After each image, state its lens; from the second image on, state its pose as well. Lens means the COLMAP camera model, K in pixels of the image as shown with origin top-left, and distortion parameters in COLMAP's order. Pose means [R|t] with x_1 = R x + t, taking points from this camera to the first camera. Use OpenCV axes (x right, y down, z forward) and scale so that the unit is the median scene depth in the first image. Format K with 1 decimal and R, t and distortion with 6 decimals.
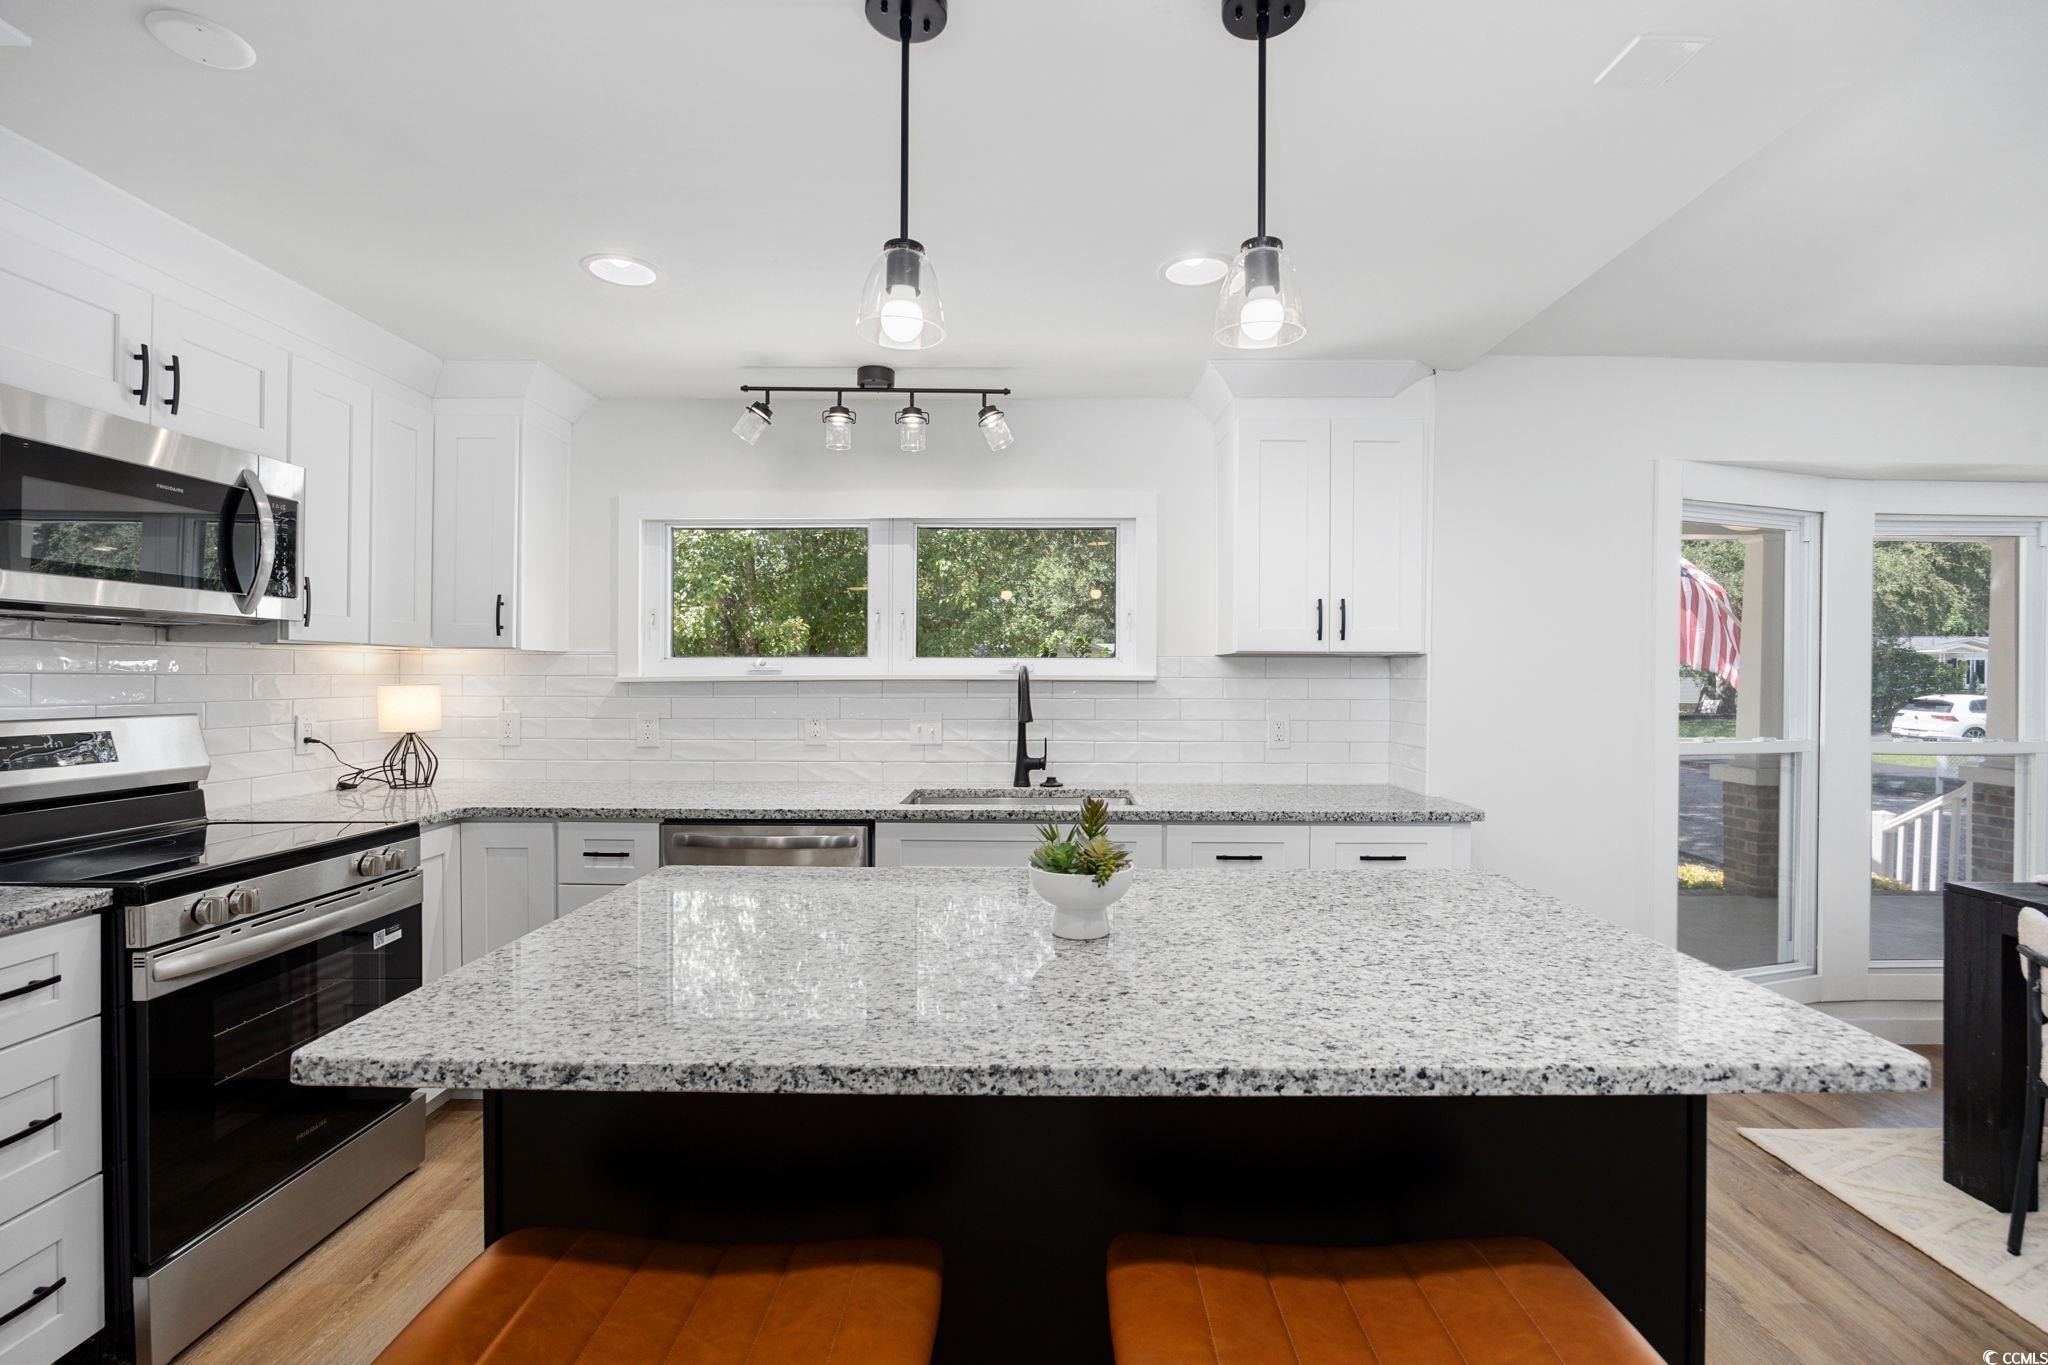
lens RADIAL K [[929.5, 0, 1034.5], [0, 929.5, 680.6], [0, 0, 1]] dist [-0.016656, 0.000153]
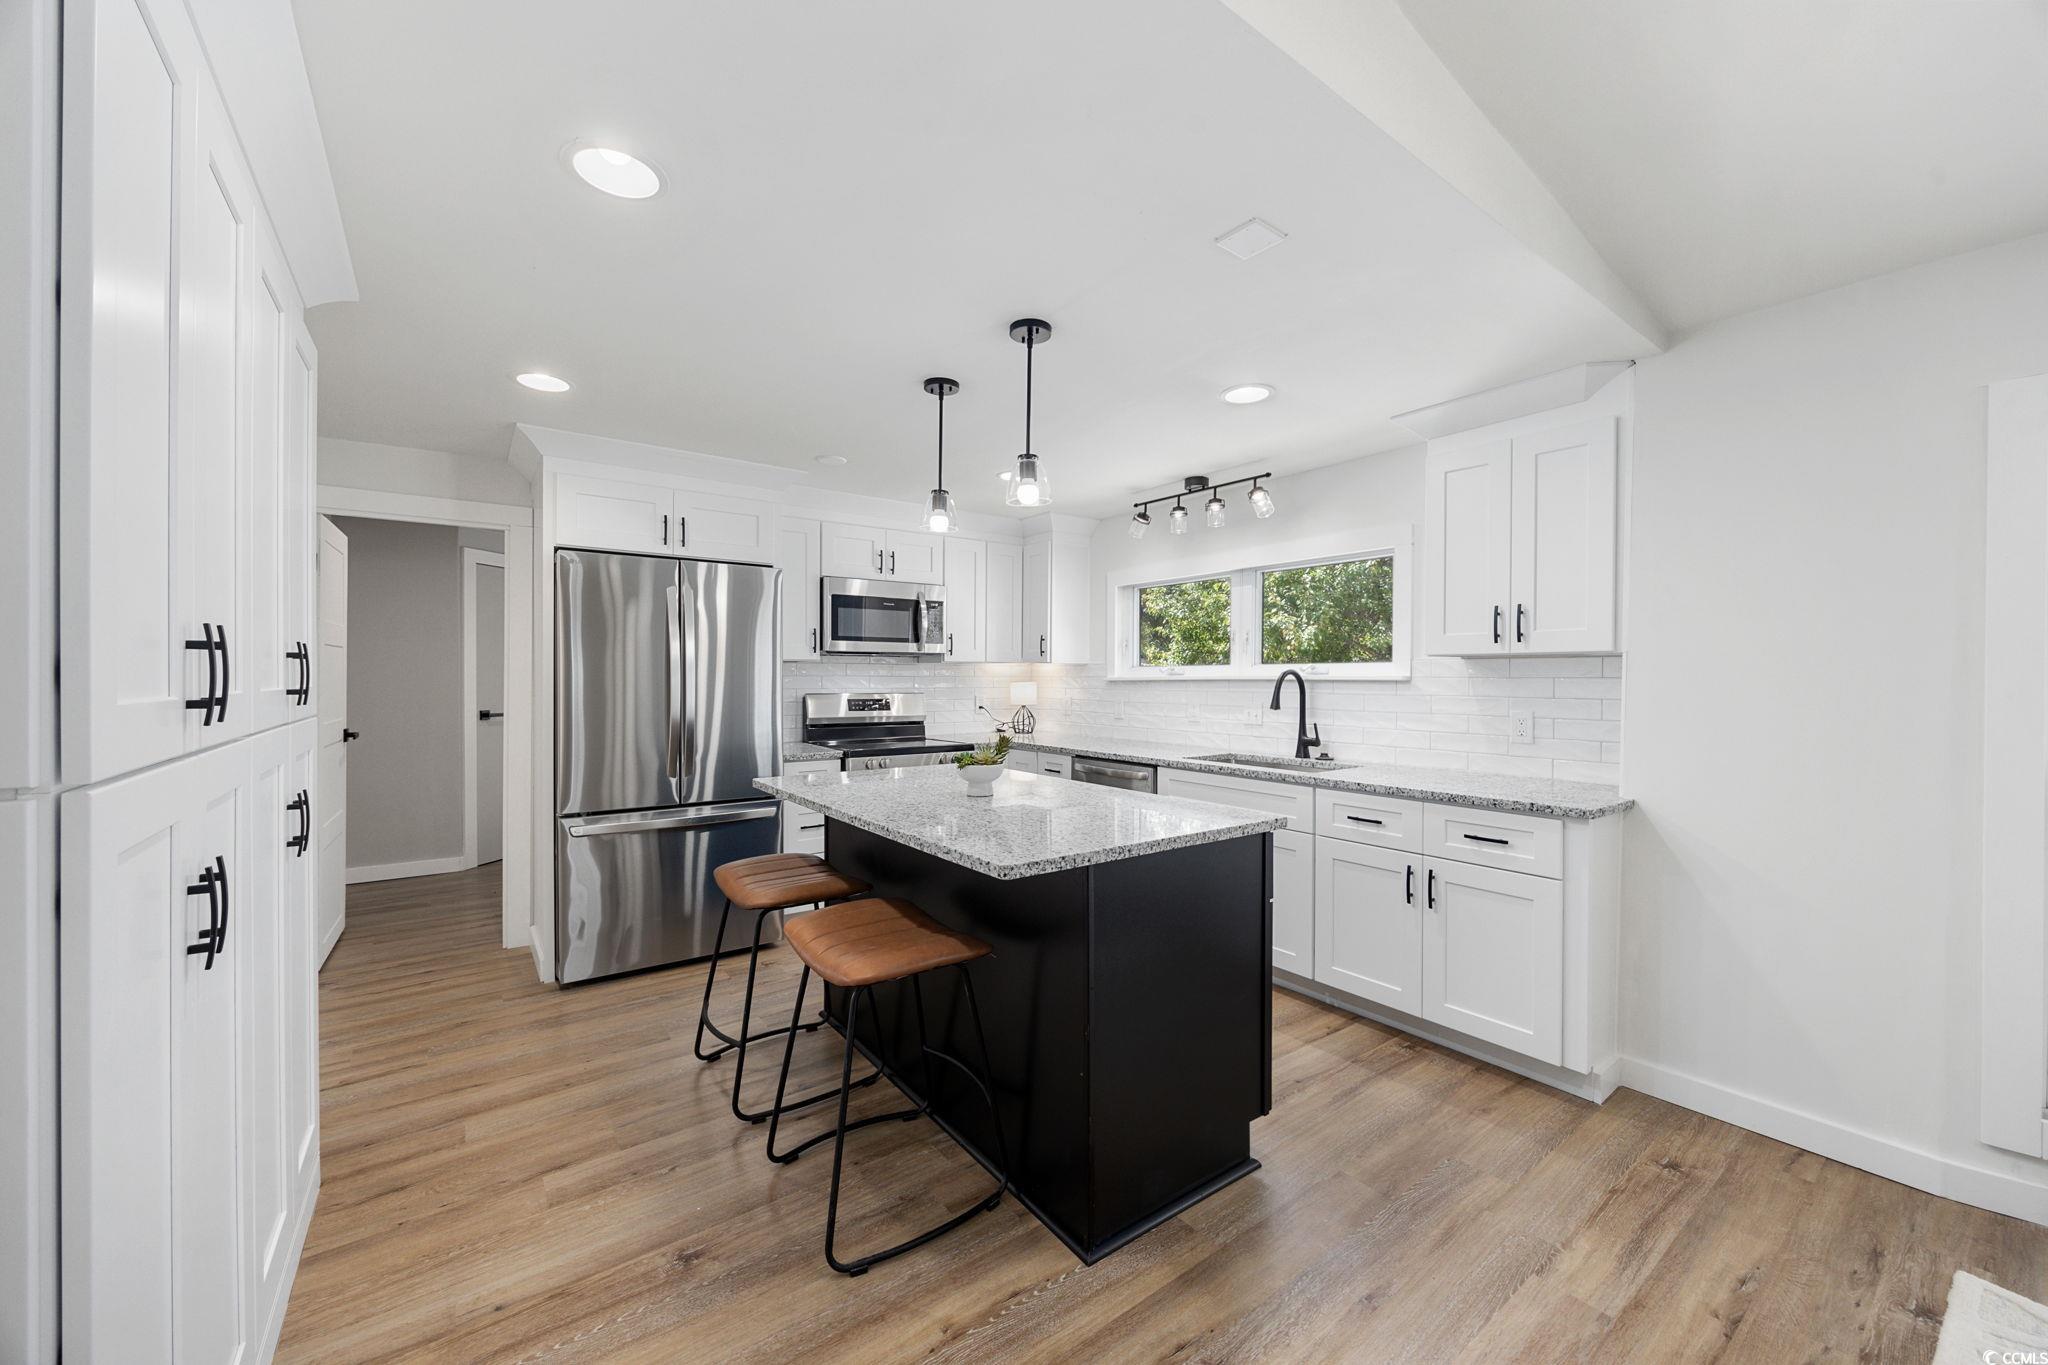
lens RADIAL K [[781.8, 0, 1035.2], [0, 781.8, 687.2], [0, 0, 1]] dist [-0.000768, -0.000120]
pose [[0.602671, 0.008849, -0.797941, 0.710005], [-0.003157, 0.999957, 0.008704, 0.001758], [0.797984, -0.002727, 0.602673, 0.002790]]
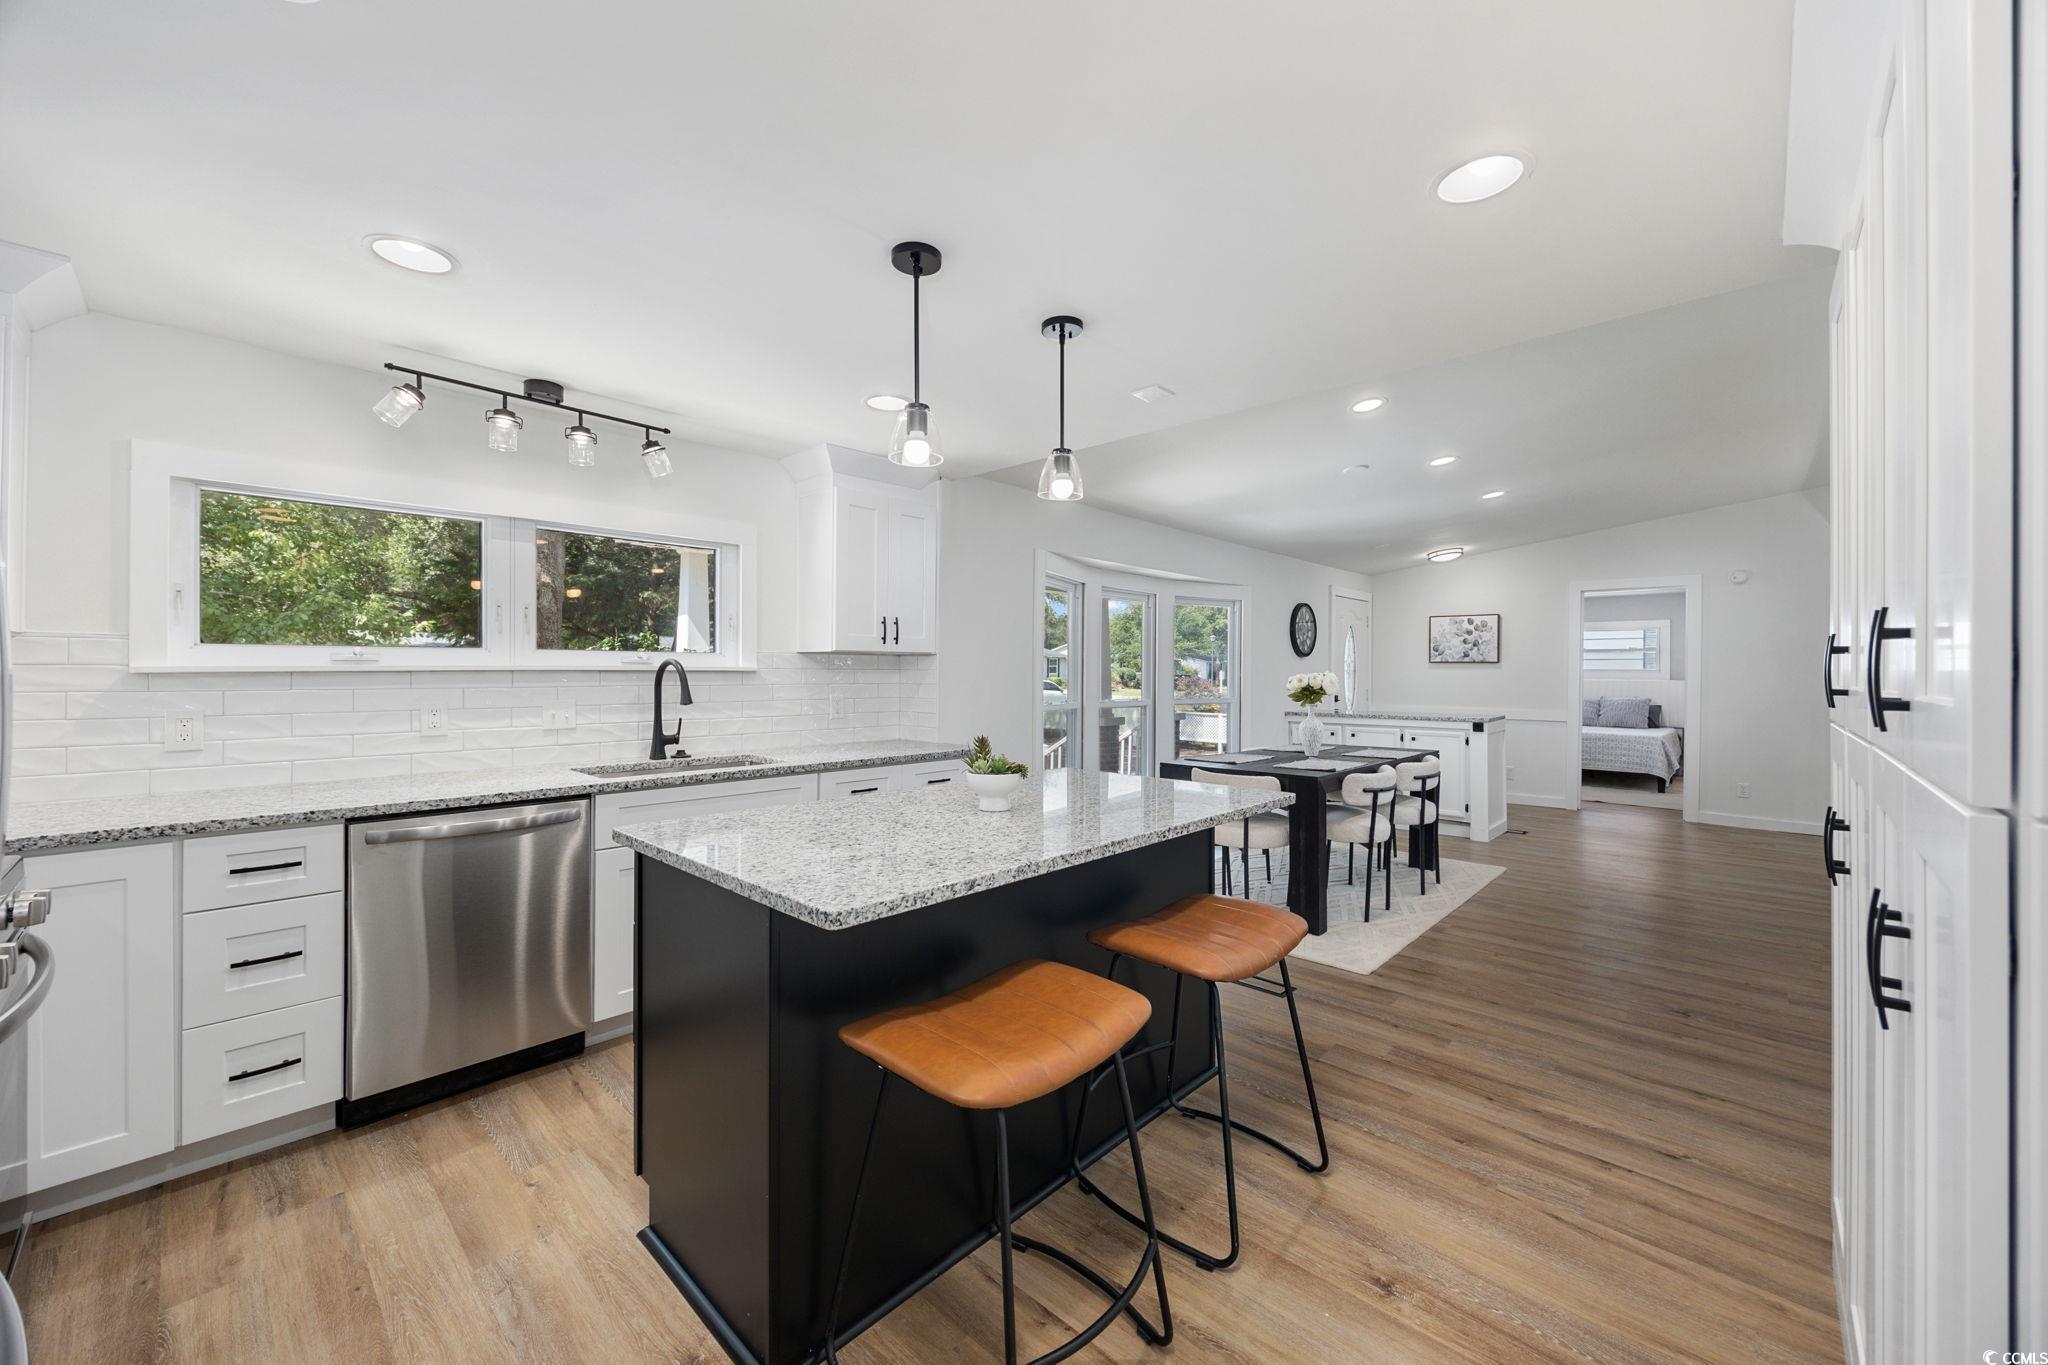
lens RADIAL K [[781.8, 0, 1037.5], [0, 781.8, 675.3], [0, 0, 1]] dist [-0.000768, -0.000120]
pose [[0.673426, -0.003372, 0.739247, -0.460881], [0.000039, 0.999990, 0.004526, 0.001049], [-0.739254, -0.003019, 0.673419, -0.041302]]
